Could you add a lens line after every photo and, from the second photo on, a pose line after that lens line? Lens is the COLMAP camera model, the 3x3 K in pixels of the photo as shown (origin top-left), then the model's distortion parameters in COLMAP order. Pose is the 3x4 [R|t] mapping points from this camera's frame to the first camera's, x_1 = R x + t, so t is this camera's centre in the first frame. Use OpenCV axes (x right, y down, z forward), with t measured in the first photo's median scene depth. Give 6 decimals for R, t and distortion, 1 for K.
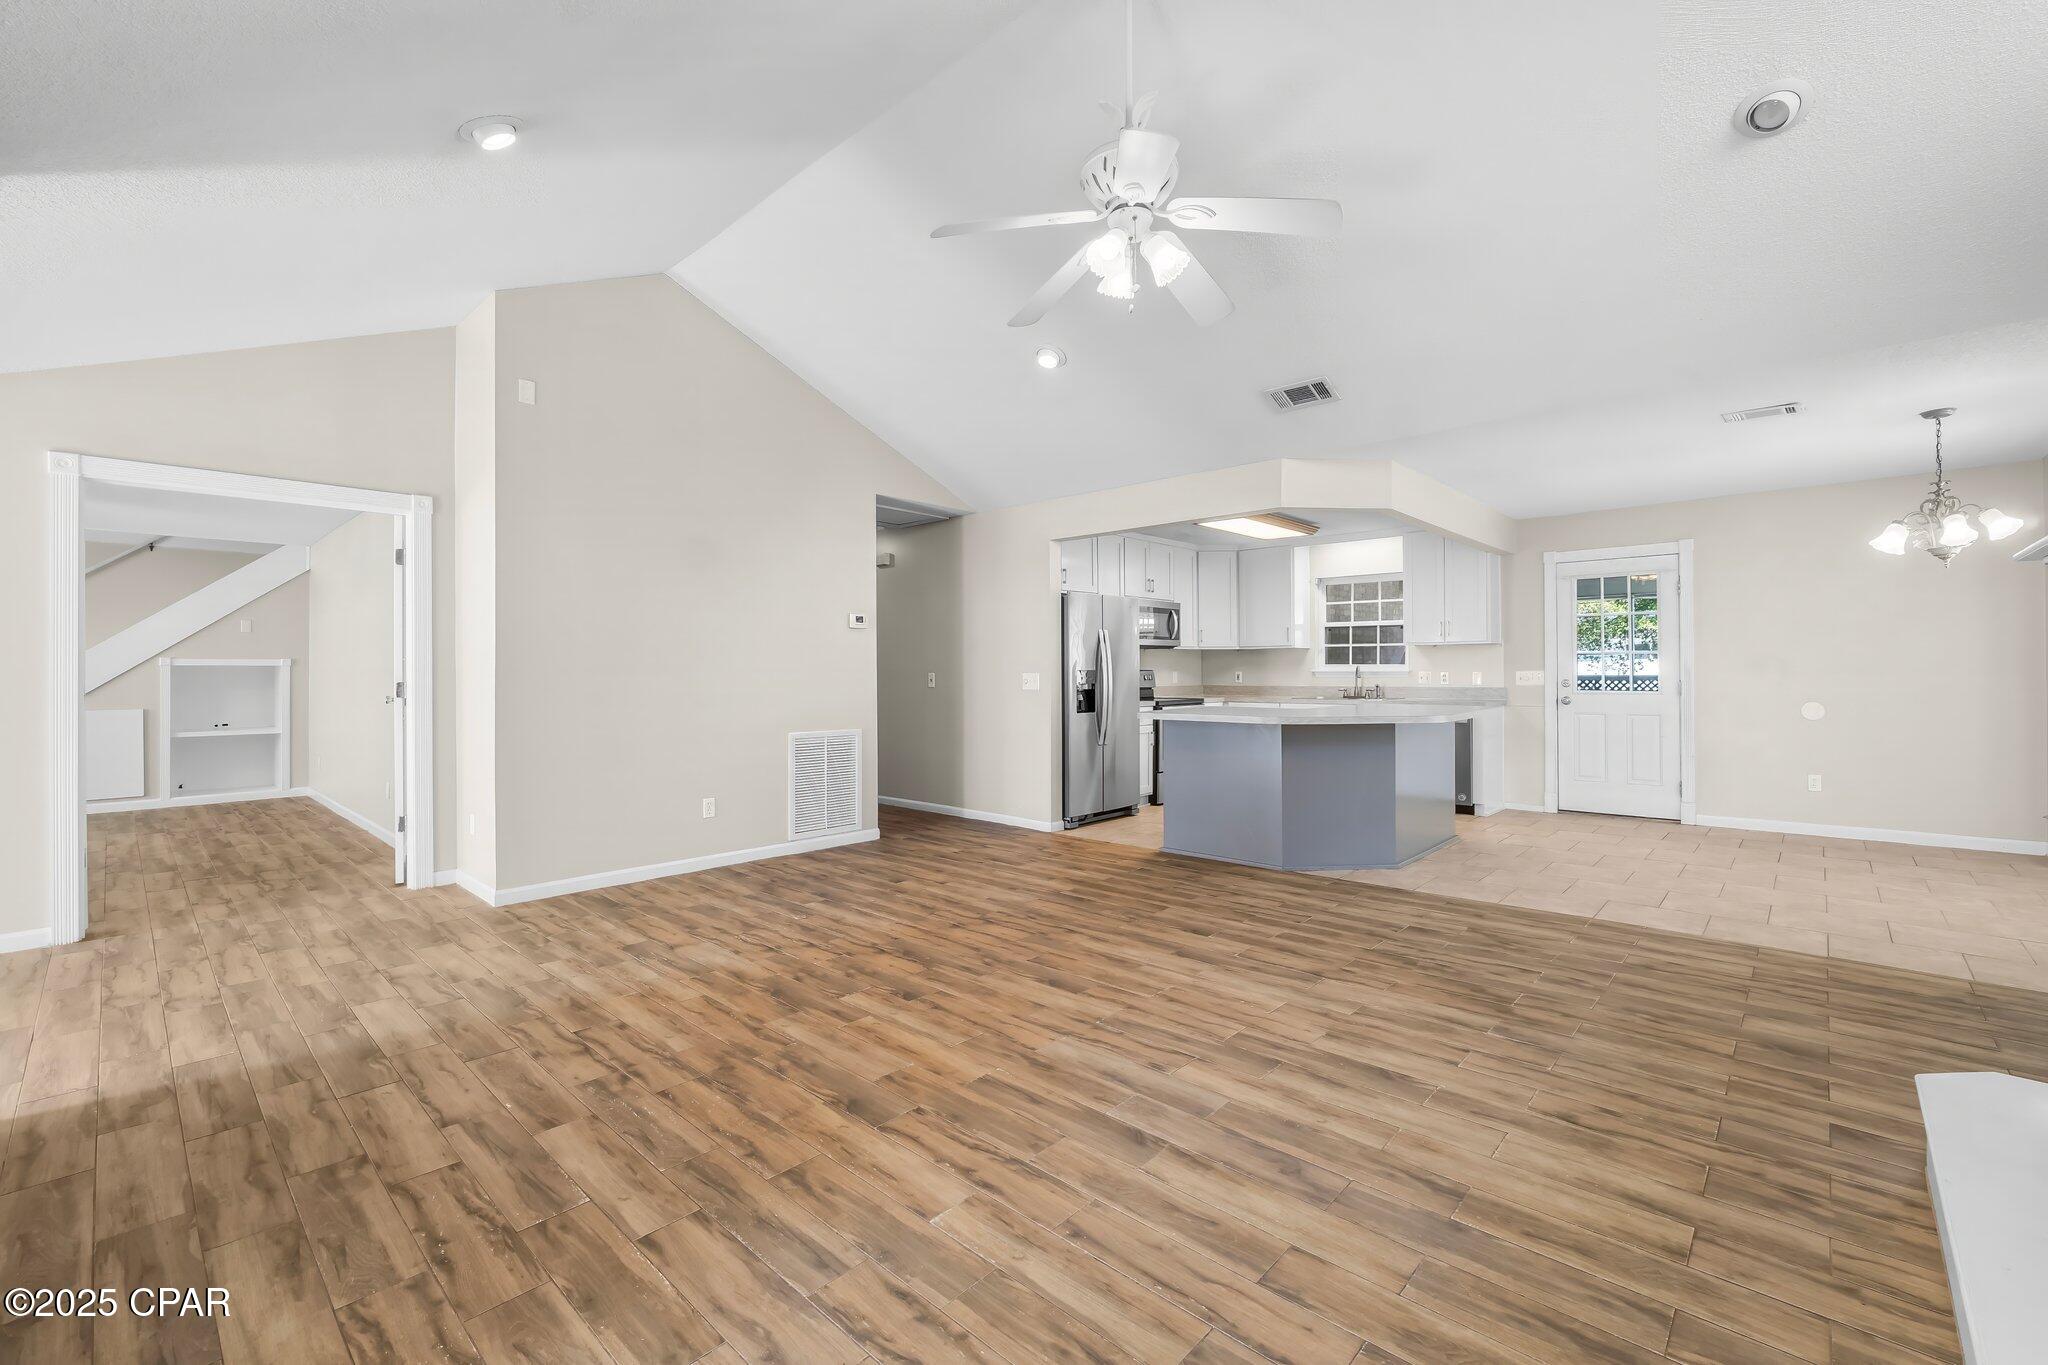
lens RADIAL K [[858.4, 0, 1030.5], [0, 858.4, 671.7], [0, 0, 1]] dist [-0.002885, 0.000085]
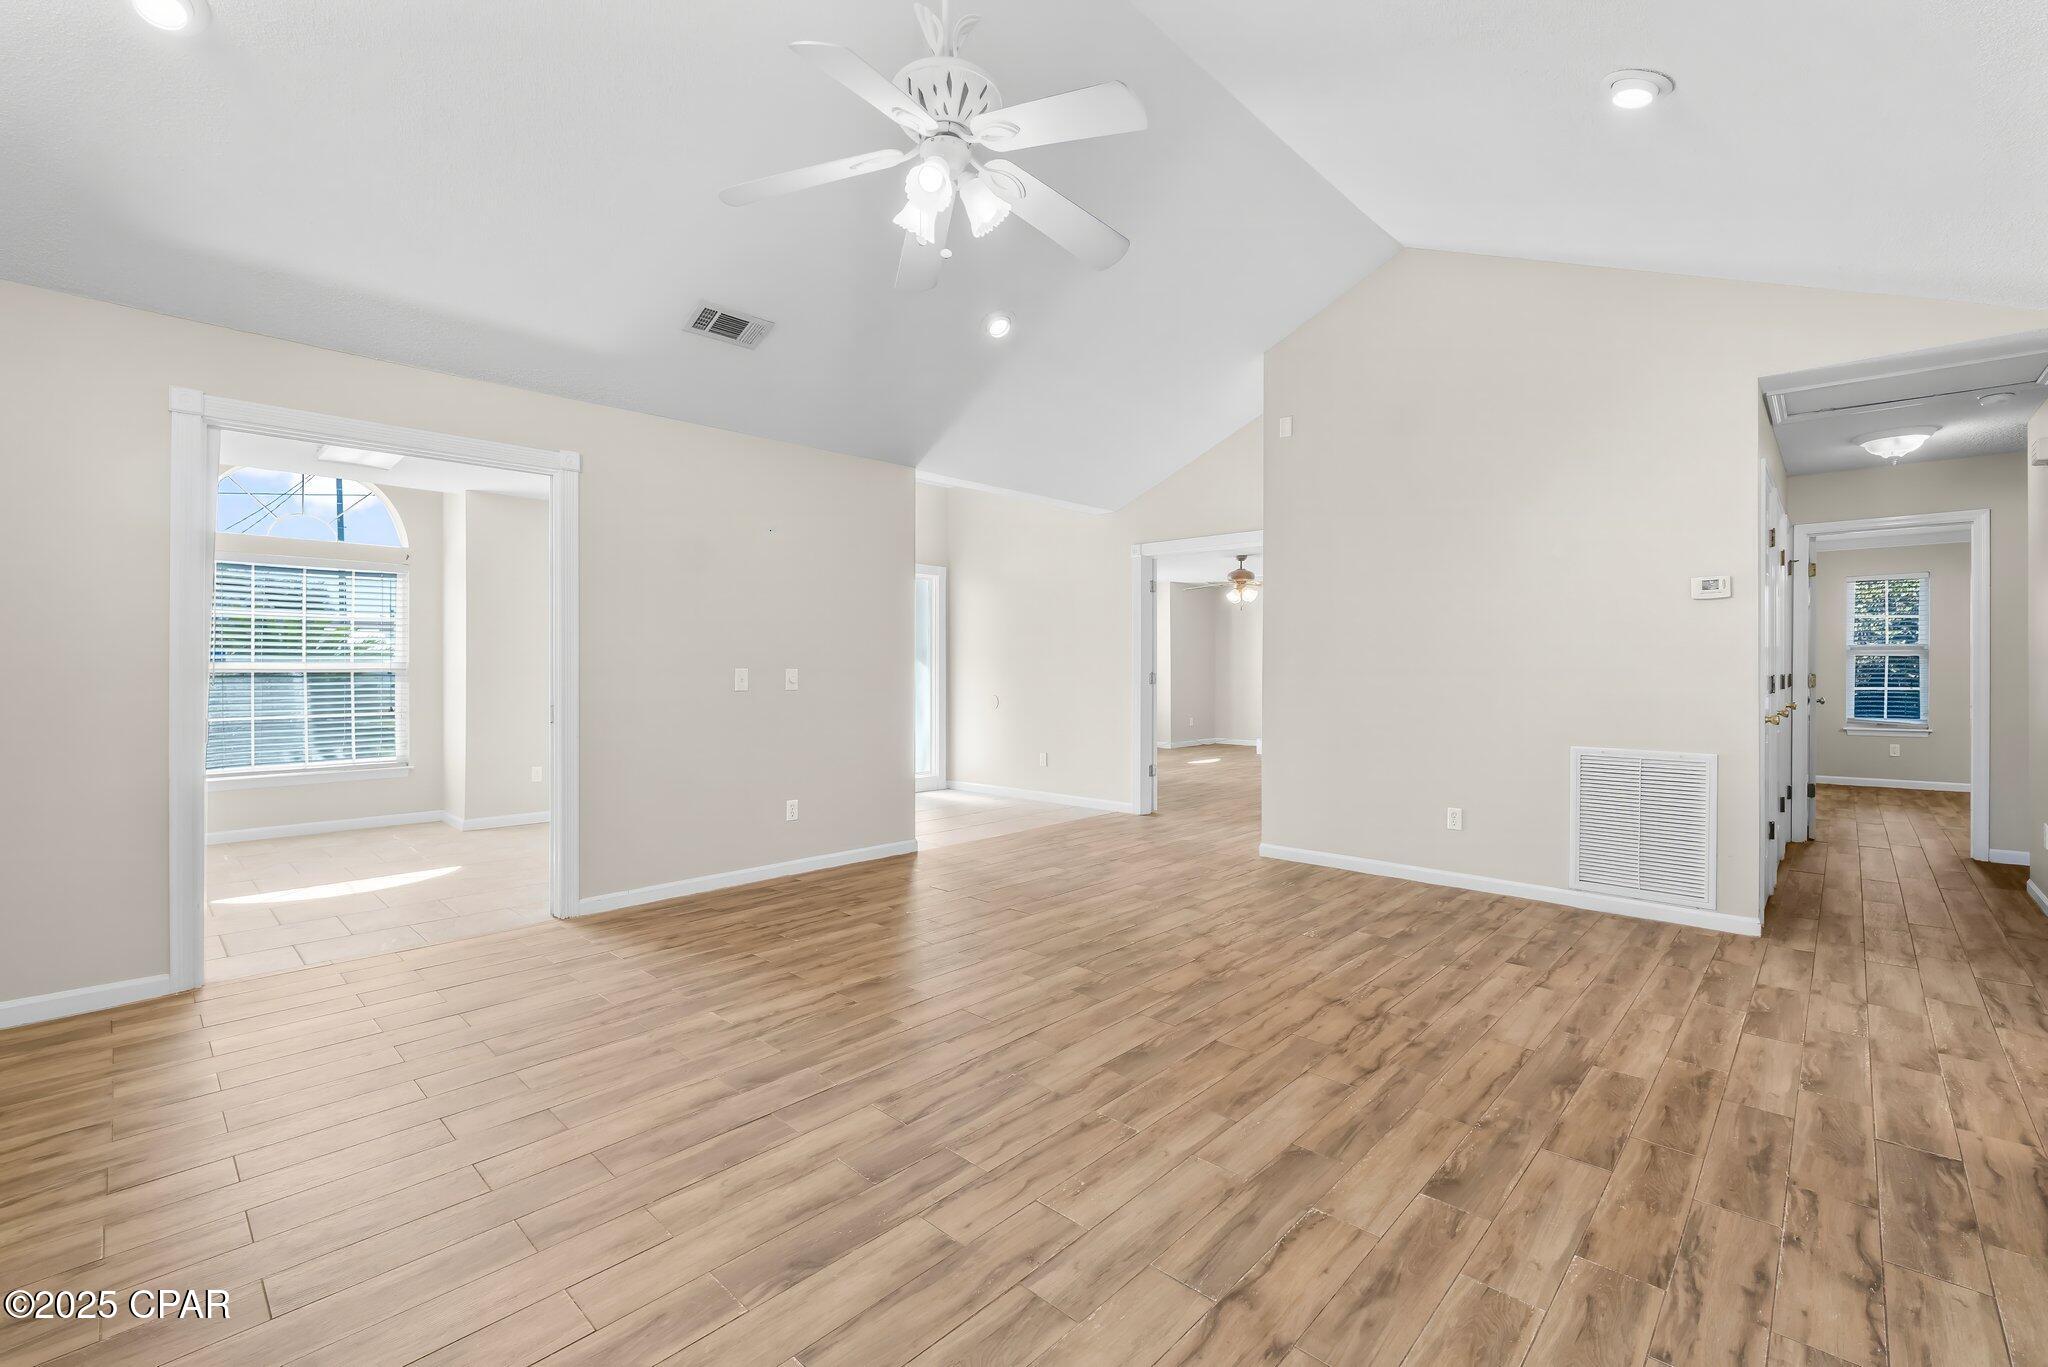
lens RADIAL K [[869.0, 0, 1033.2], [0, 869.0, 669.1], [0, 0, 1]] dist [-0.005750, -0.000251]
pose [[-0.005489, 0.006423, -0.999964, 0.858286], [-0.000159, 0.999979, 0.006424, -0.003205], [0.999985, 0.000194, -0.005488, 0.929234]]
